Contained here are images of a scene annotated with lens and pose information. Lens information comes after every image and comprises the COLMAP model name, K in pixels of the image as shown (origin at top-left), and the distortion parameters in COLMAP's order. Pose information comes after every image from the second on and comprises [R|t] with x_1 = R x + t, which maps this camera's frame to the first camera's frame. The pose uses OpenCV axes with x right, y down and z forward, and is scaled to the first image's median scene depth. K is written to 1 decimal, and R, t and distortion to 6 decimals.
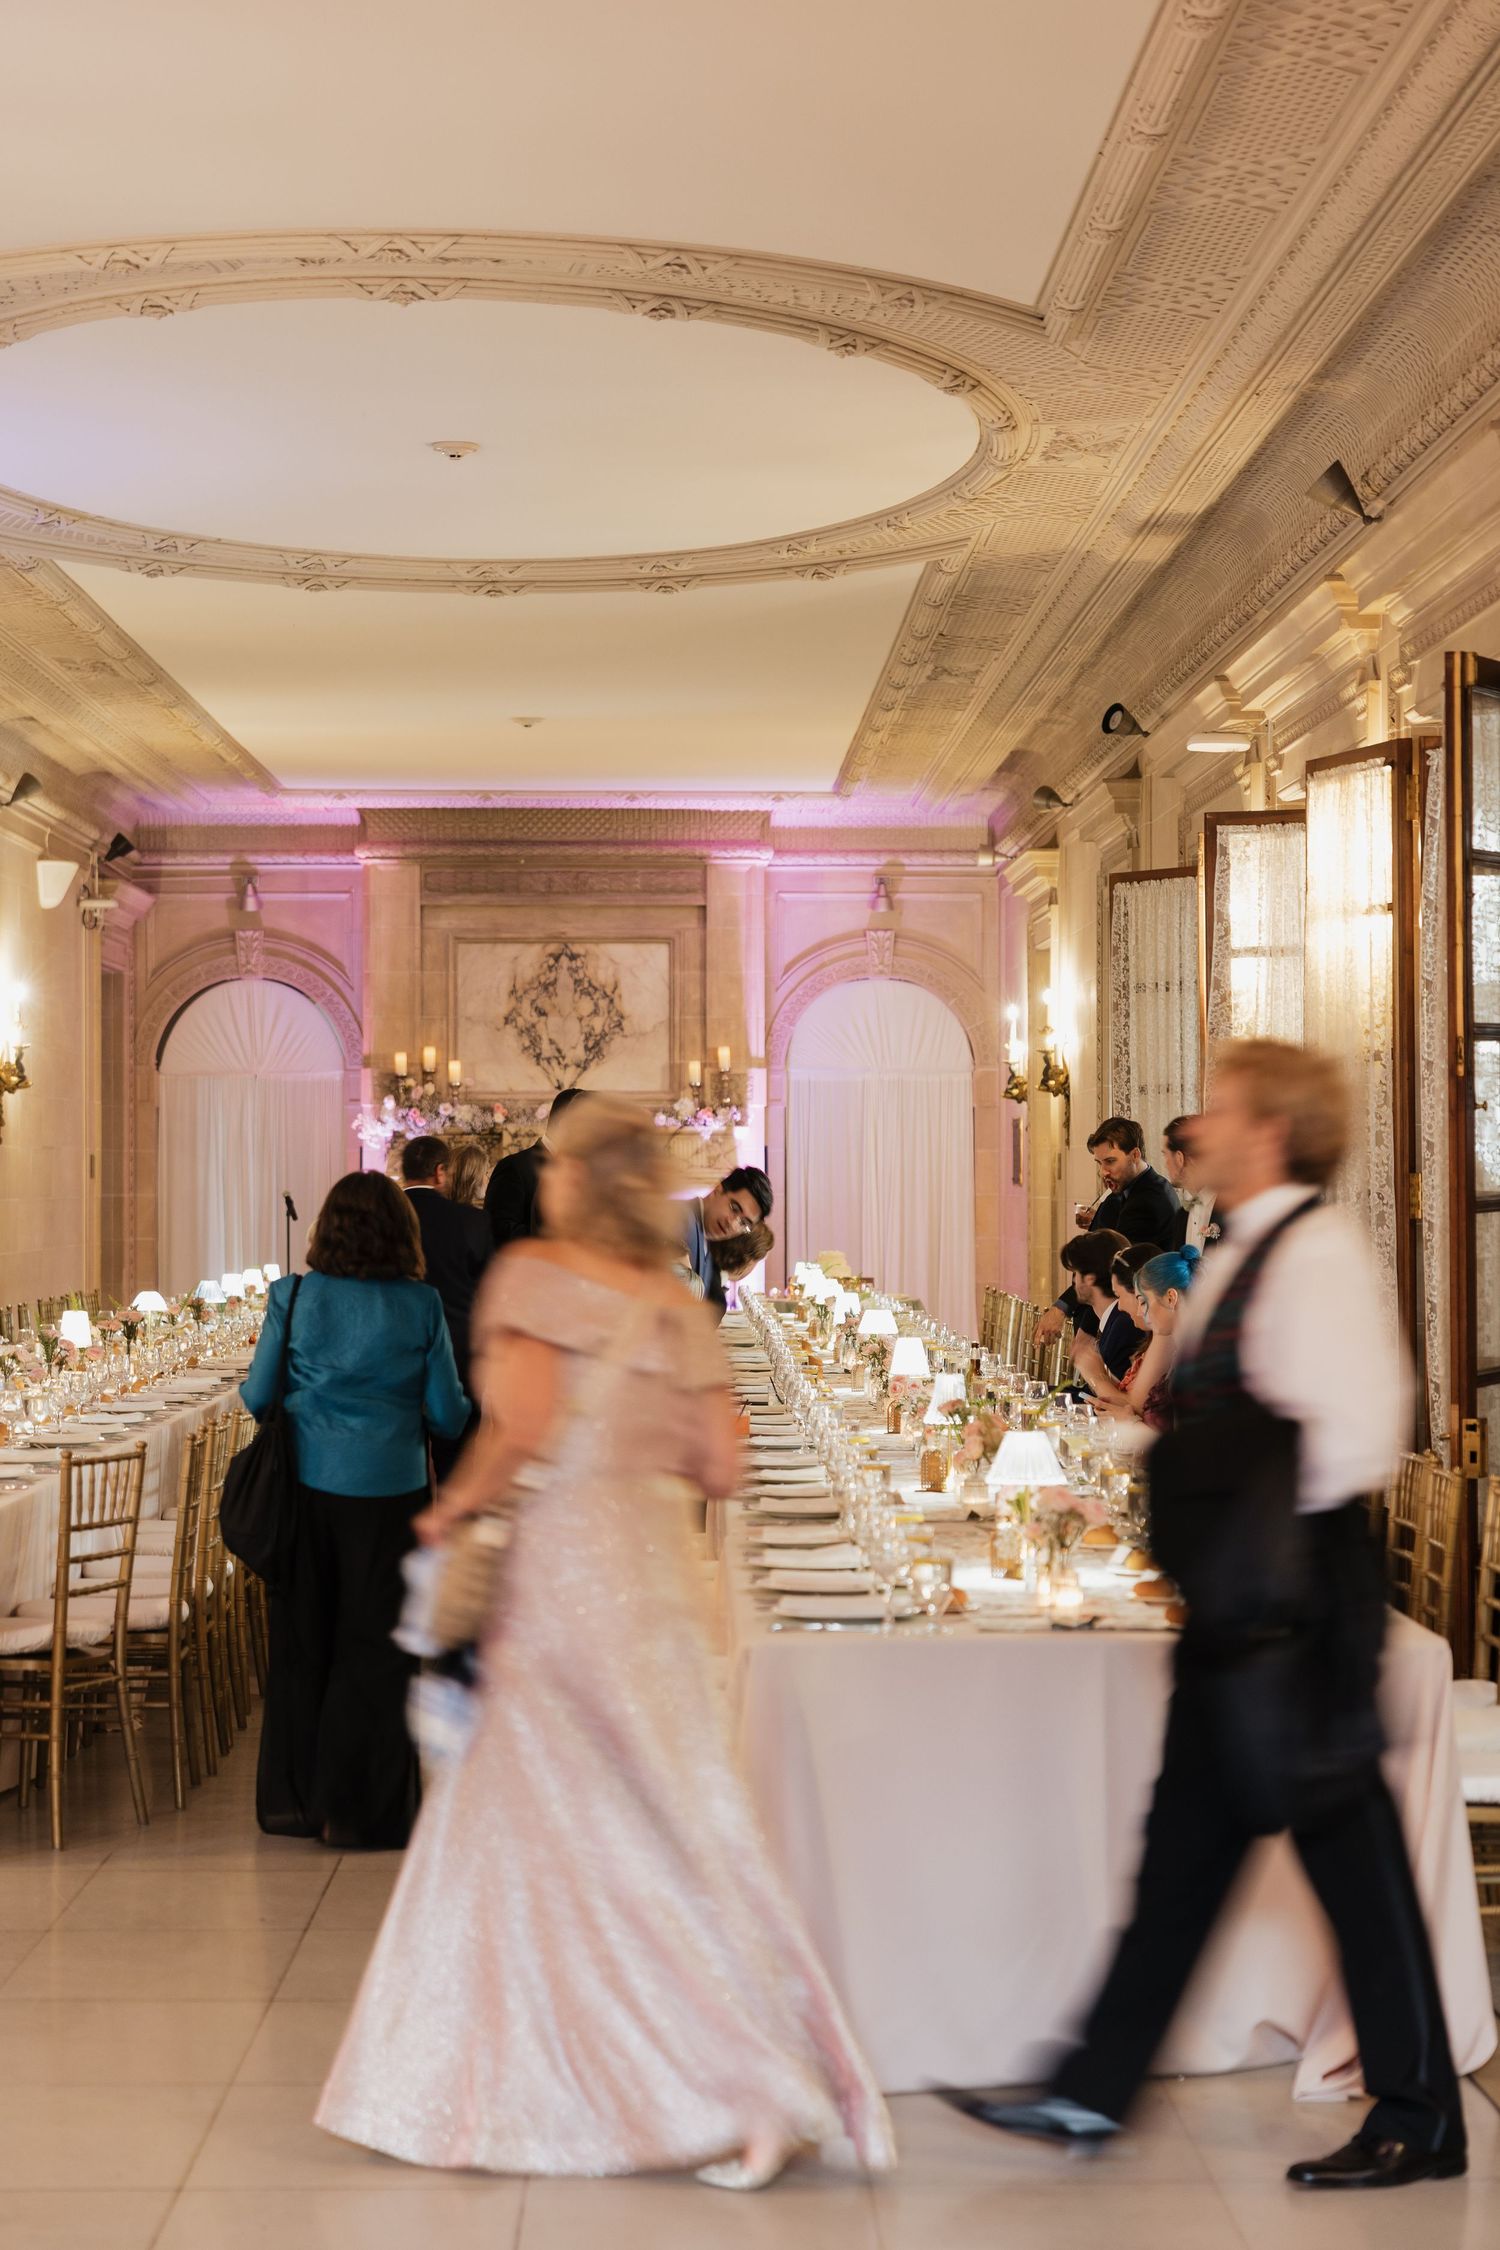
lens RADIAL K [[4250.7, 0, 750.0], [0, 4250.7, 1125.0], [0, 0, 1]] dist [-0.003306, -0.056161]
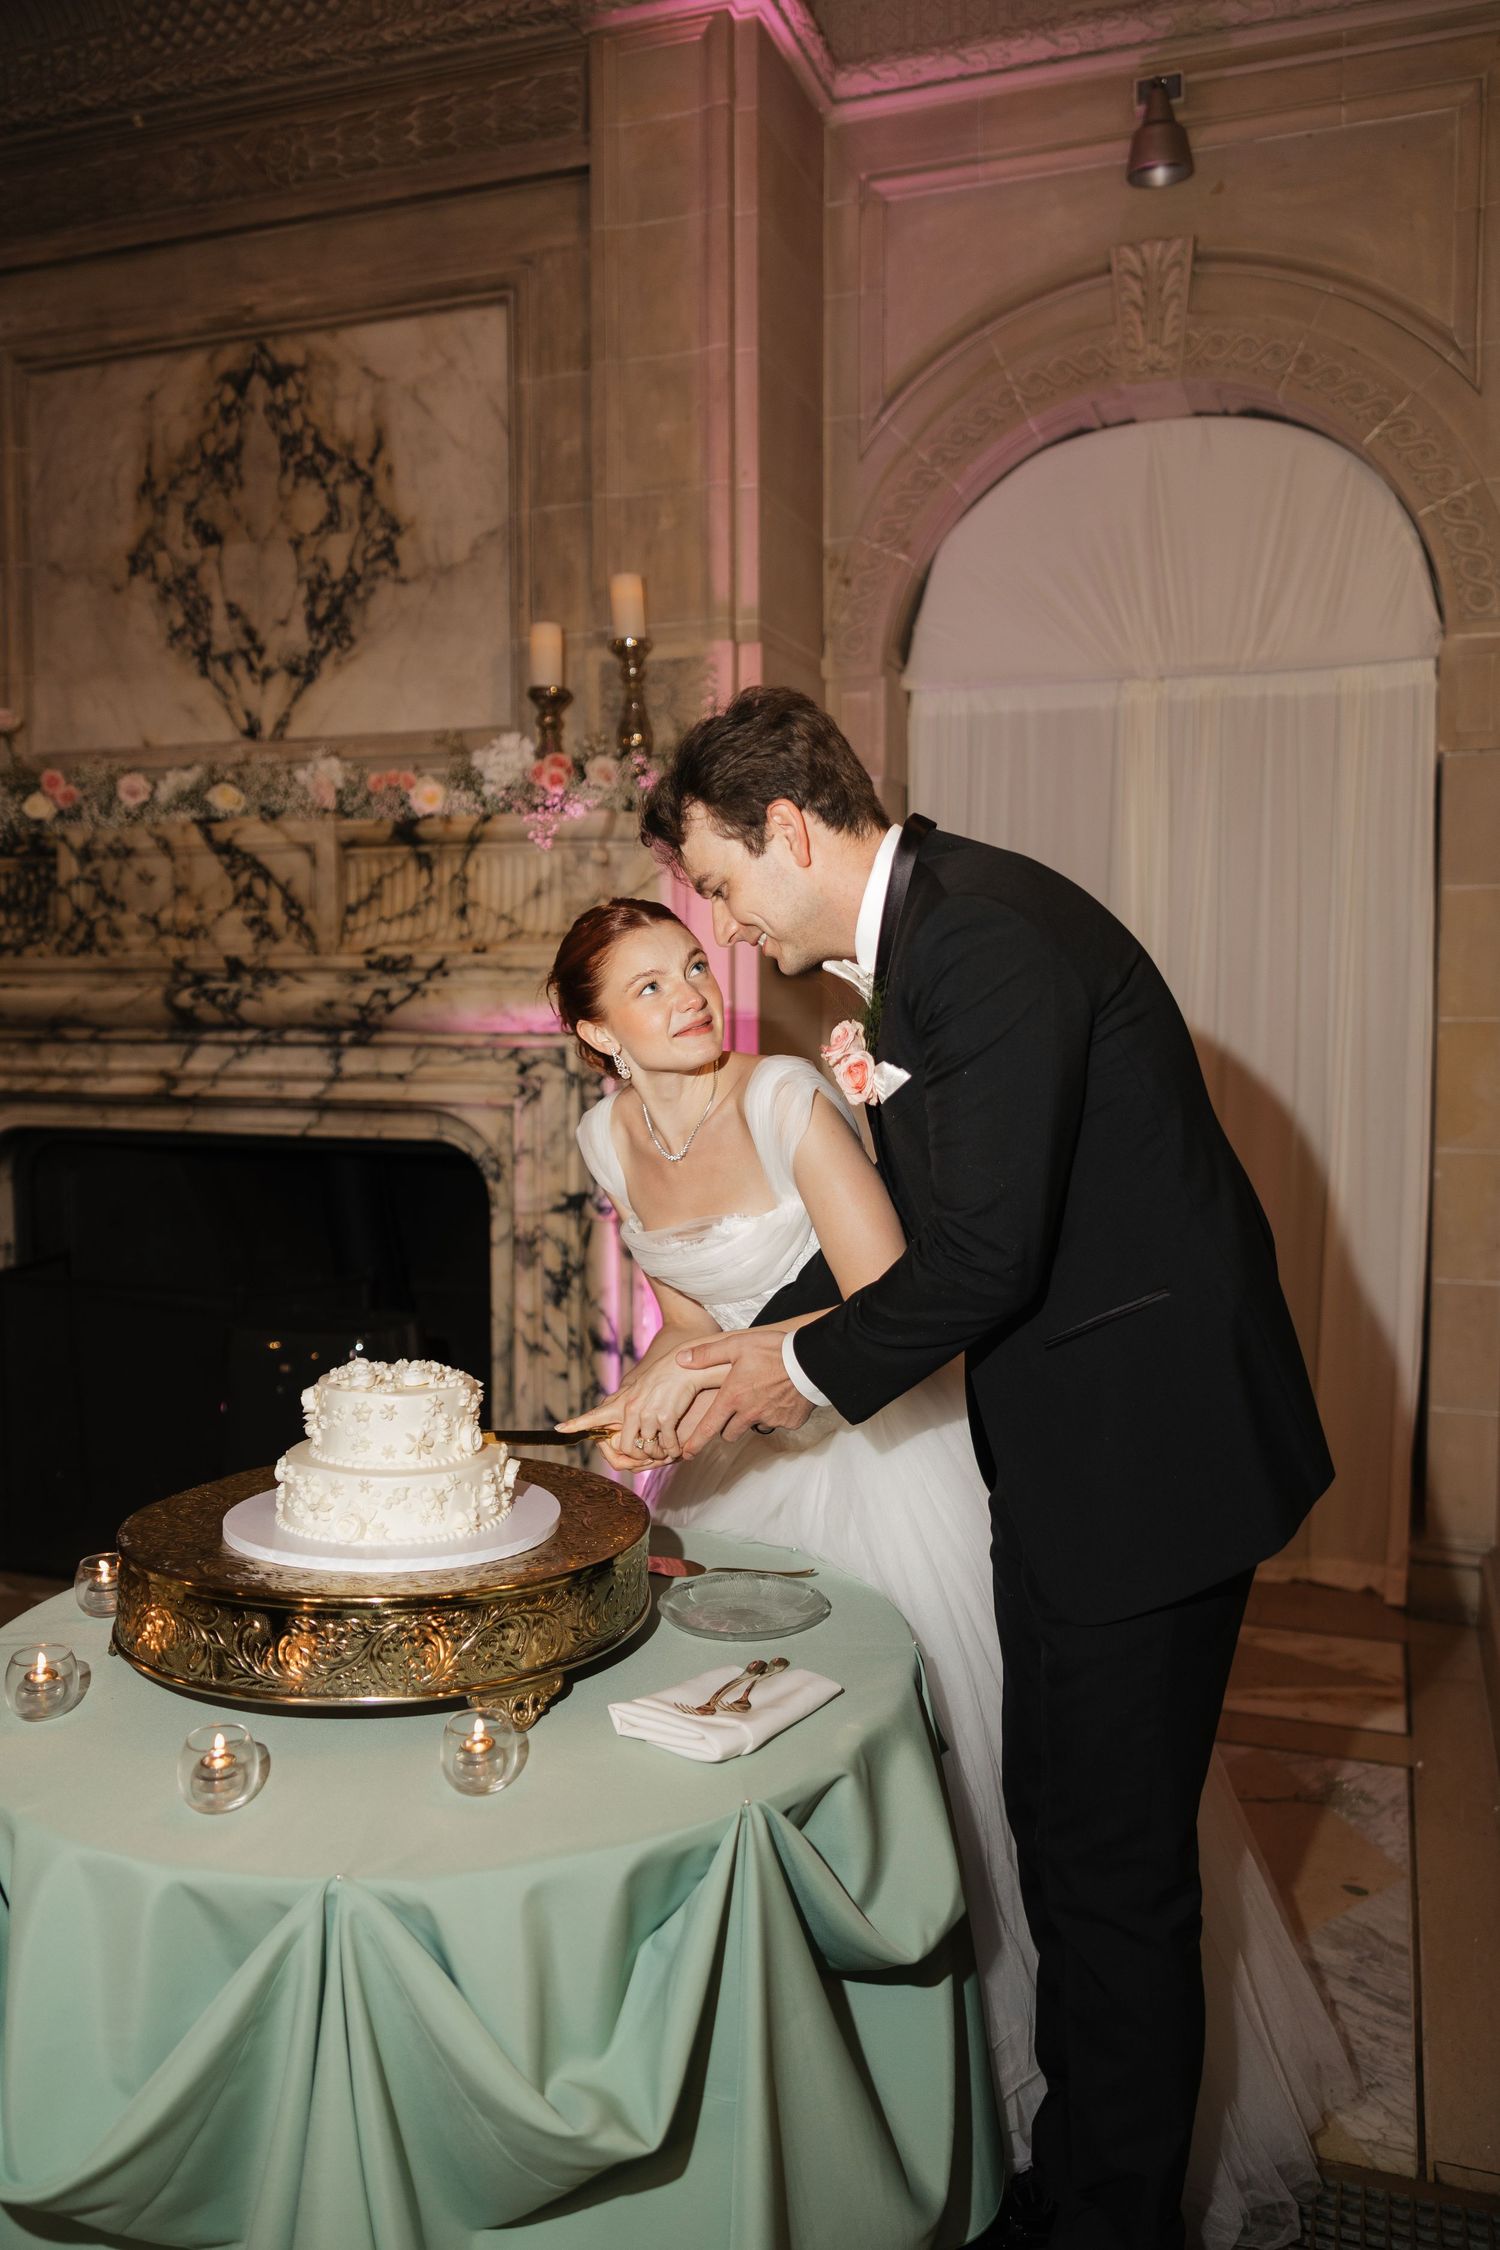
lens RADIAL K [[1725.0, 0, 748.1], [0, 1725.0, 1092.1], [0, 0, 1]] dist [-0.000906, -0.001402]
pose [[0.934443, 0.021220, -0.355479, 0.051874], [0.003055, 0.997708, 0.067590, 0.012962], [0.356099, -0.064245, 0.932237, 0.871799]]
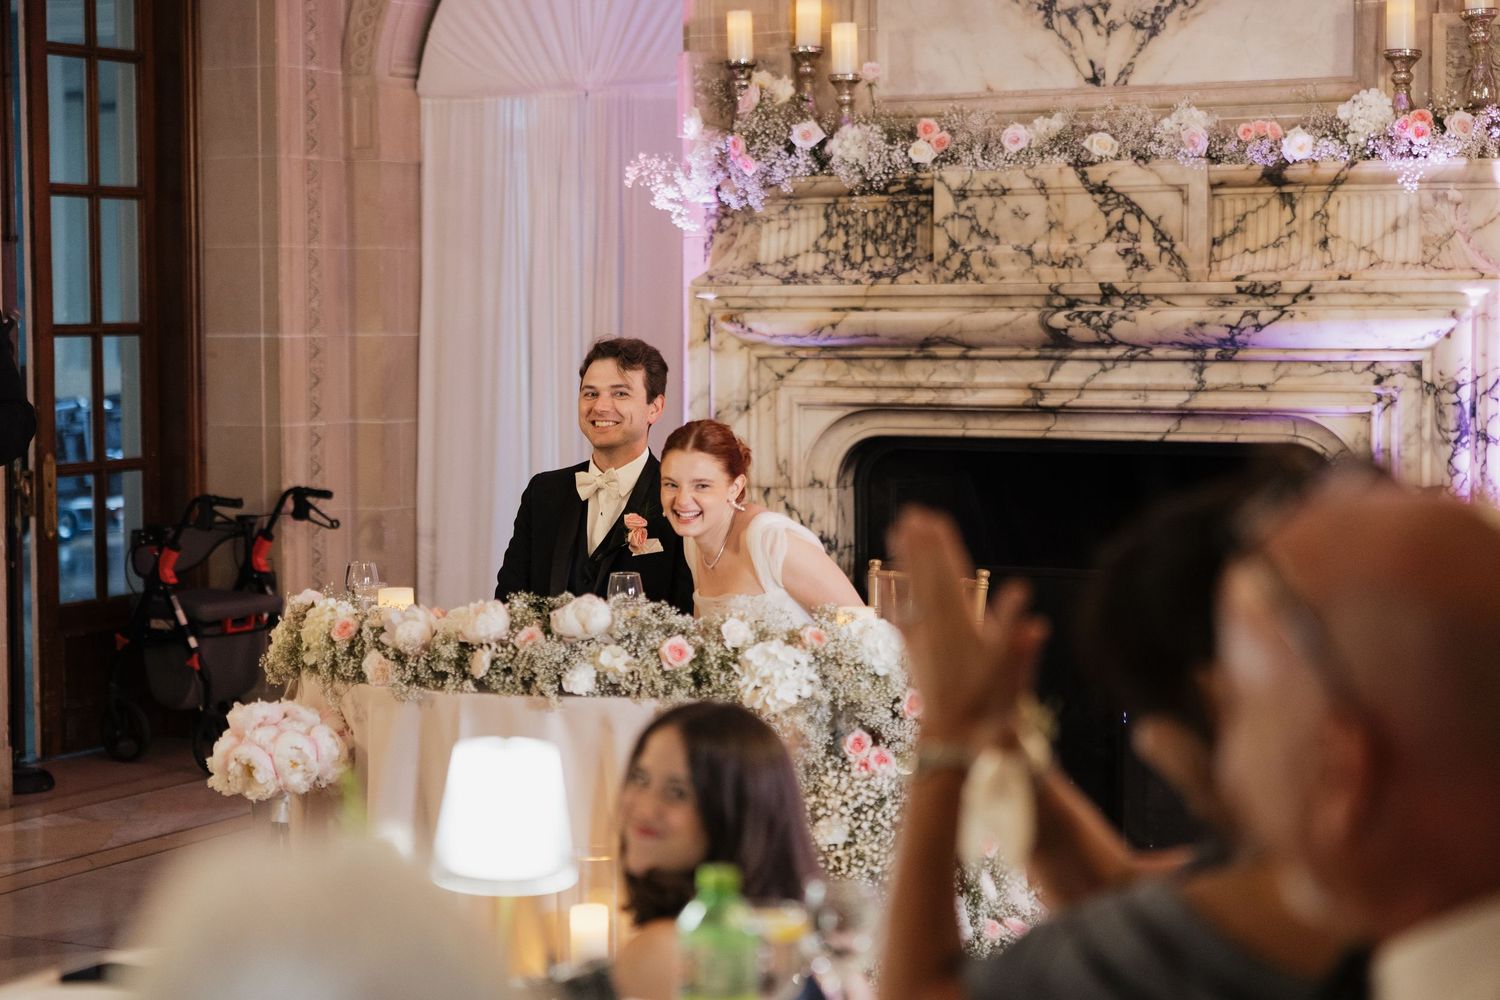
lens RADIAL K [[2833.8, 0, 750.0], [0, 2833.8, 500.0], [0, 0, 1]] dist [-0.003306, -0.056161]
pose [[0.873553, 0.029511, -0.485833, 0.062581], [0.007806, 0.997182, 0.074607, 0.011479], [0.486666, -0.068965, 0.870862, 0.738065]]
